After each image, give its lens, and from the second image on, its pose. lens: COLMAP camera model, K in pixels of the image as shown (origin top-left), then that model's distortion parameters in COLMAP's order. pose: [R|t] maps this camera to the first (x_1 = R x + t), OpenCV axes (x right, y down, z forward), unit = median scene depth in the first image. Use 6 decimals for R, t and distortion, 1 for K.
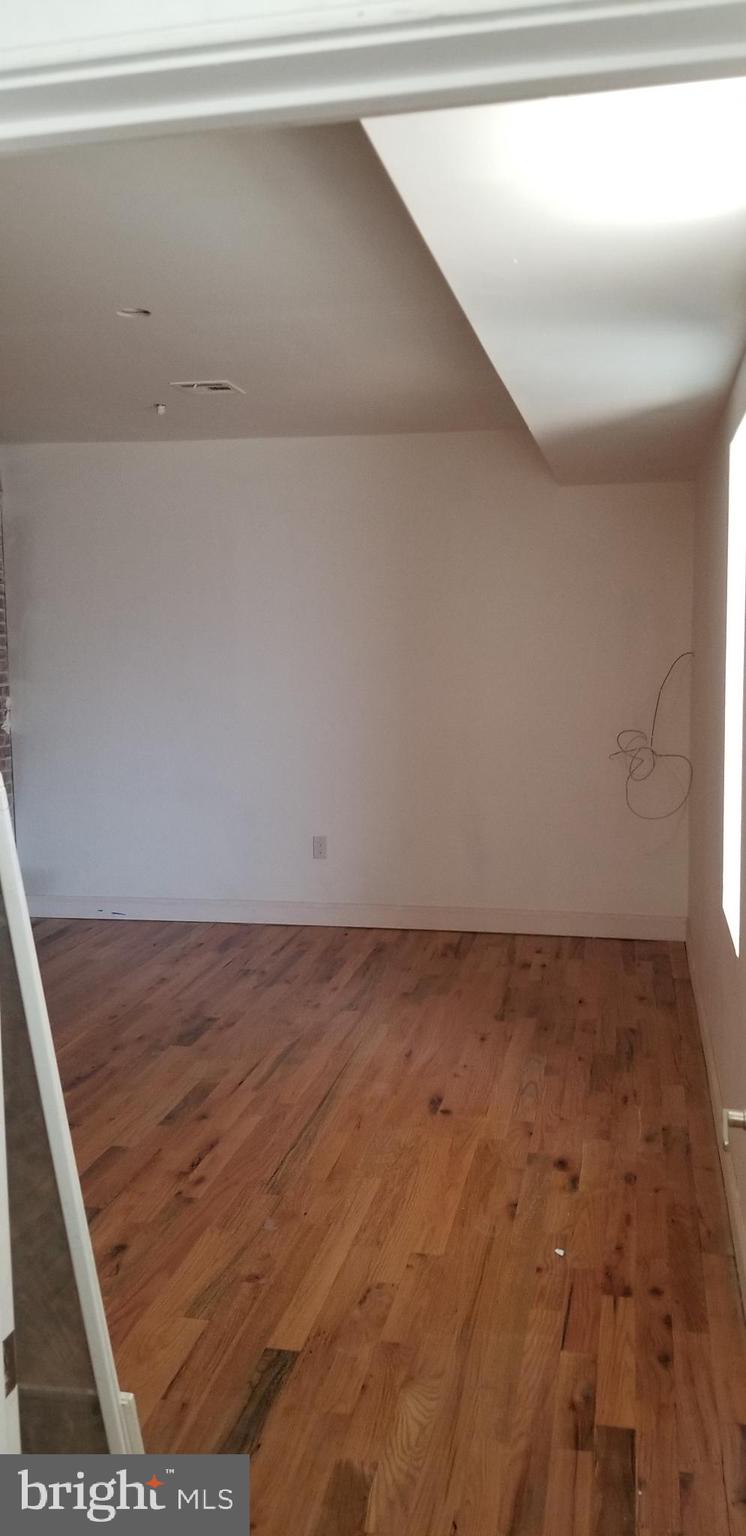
lens RADIAL K [[1211.4, 0, 372.1], [0, 1211.4, 766.4], [0, 0, 1]] dist [0.029426, -0.073576]
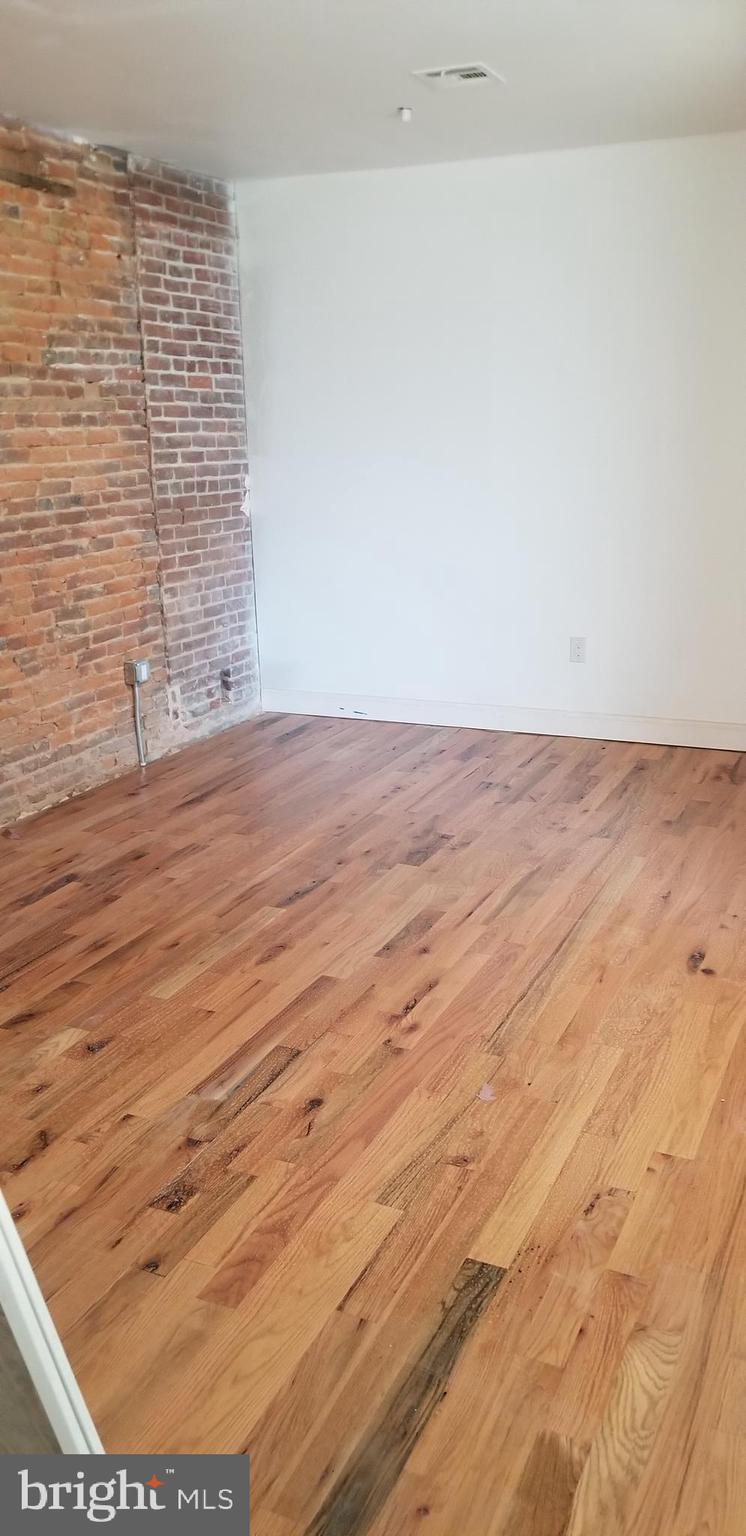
lens RADIAL K [[1211.4, 0, 372.0], [0, 1211.4, 774.4], [0, 0, 1]] dist [0.029426, -0.073576]
pose [[0.975455, 0.052407, -0.213870, 0.007485], [-0.014291, 0.984285, 0.176009, 0.006505], [0.219733, -0.168633, 0.960875, 0.185763]]
